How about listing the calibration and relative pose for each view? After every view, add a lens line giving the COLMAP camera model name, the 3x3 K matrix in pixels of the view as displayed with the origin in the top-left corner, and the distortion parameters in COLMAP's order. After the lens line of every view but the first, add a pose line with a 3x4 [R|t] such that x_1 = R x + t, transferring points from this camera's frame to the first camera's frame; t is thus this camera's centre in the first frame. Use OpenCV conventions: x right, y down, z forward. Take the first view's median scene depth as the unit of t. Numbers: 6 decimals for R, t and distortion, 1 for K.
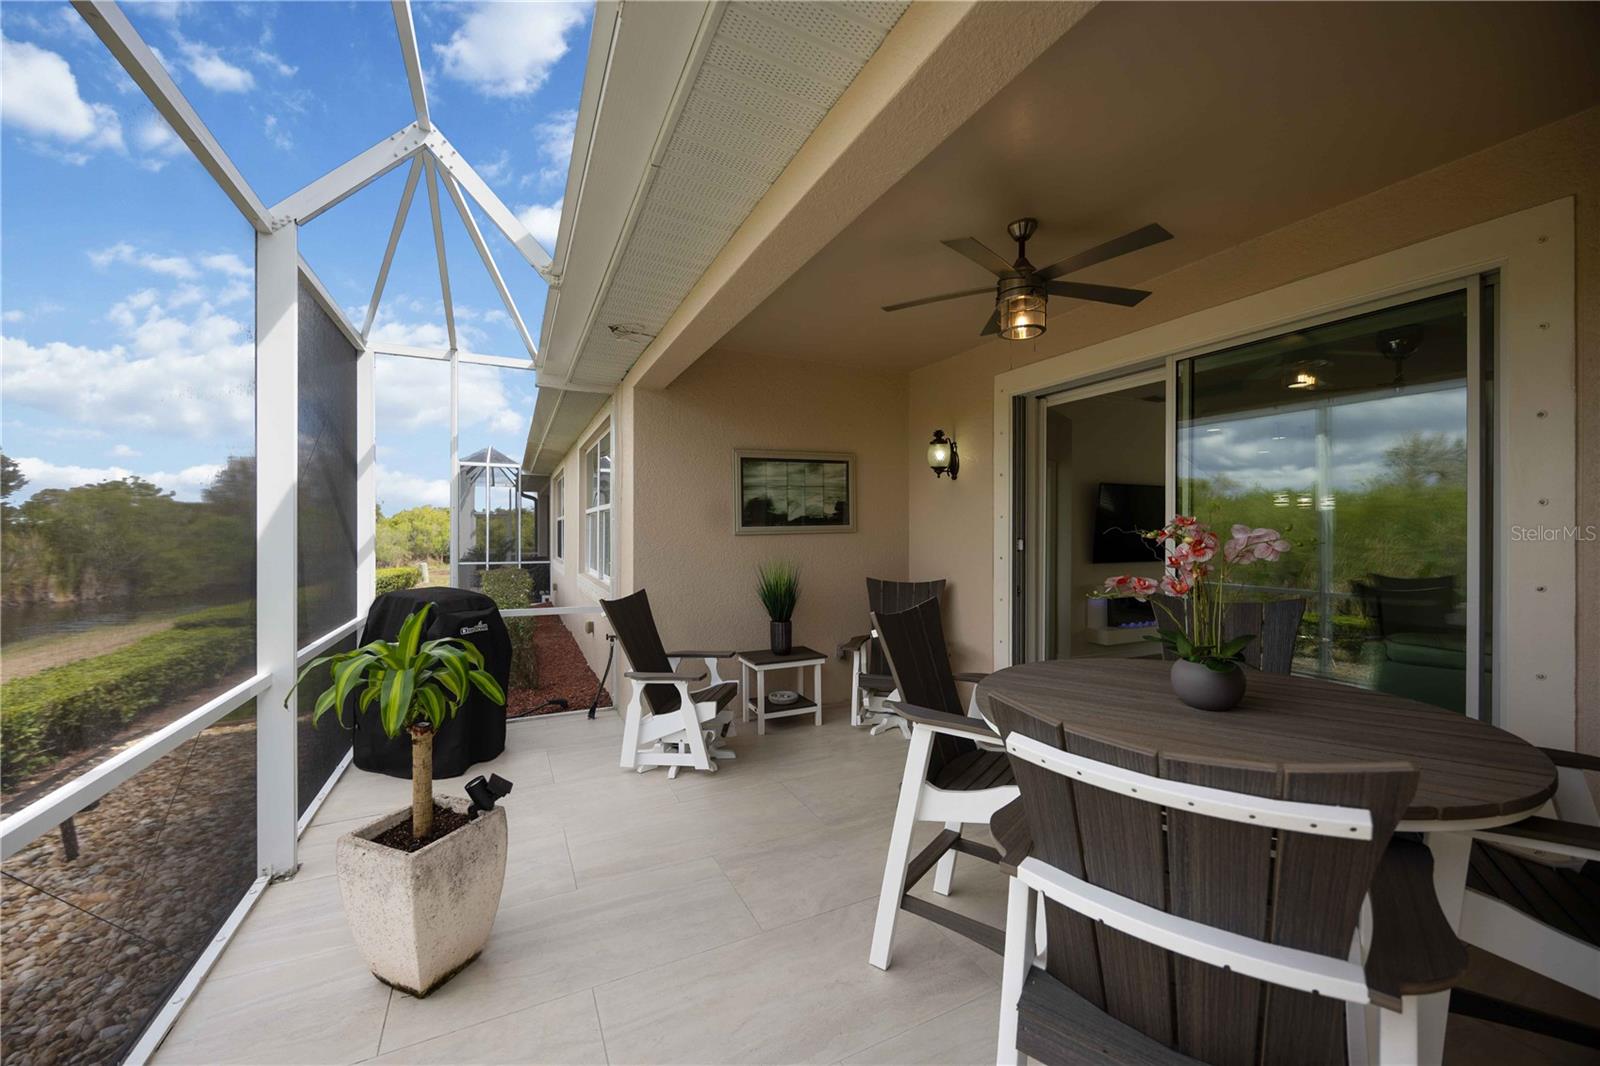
lens RADIAL K [[625.4, 0, 799.0], [0, 625.4, 531.1], [0, 0, 1]] dist [0.000913, -0.000093]
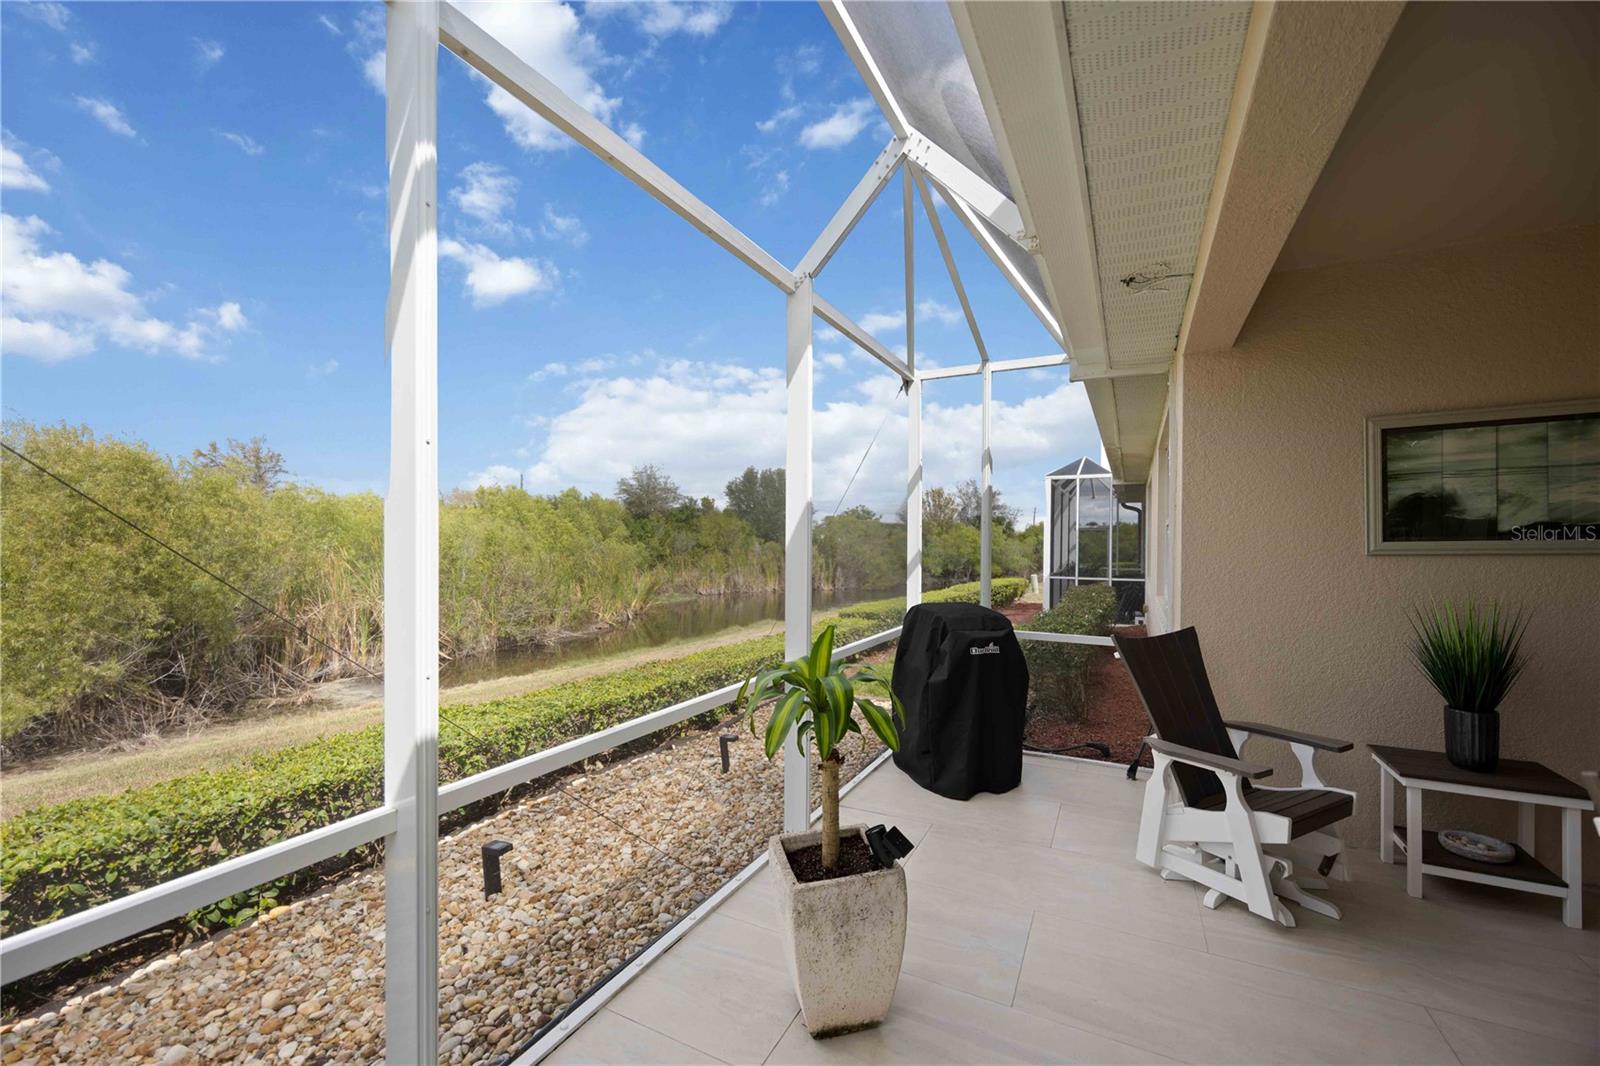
lens RADIAL K [[625.4, 0, 801.1], [0, 625.4, 547.5], [0, 0, 1]] dist [0.000913, -0.000093]
pose [[0.596794, 0.007909, -0.802355, 0.073842], [-0.003772, 0.999968, 0.007052, -0.004324], [0.802385, -0.001182, 0.596805, 0.211659]]
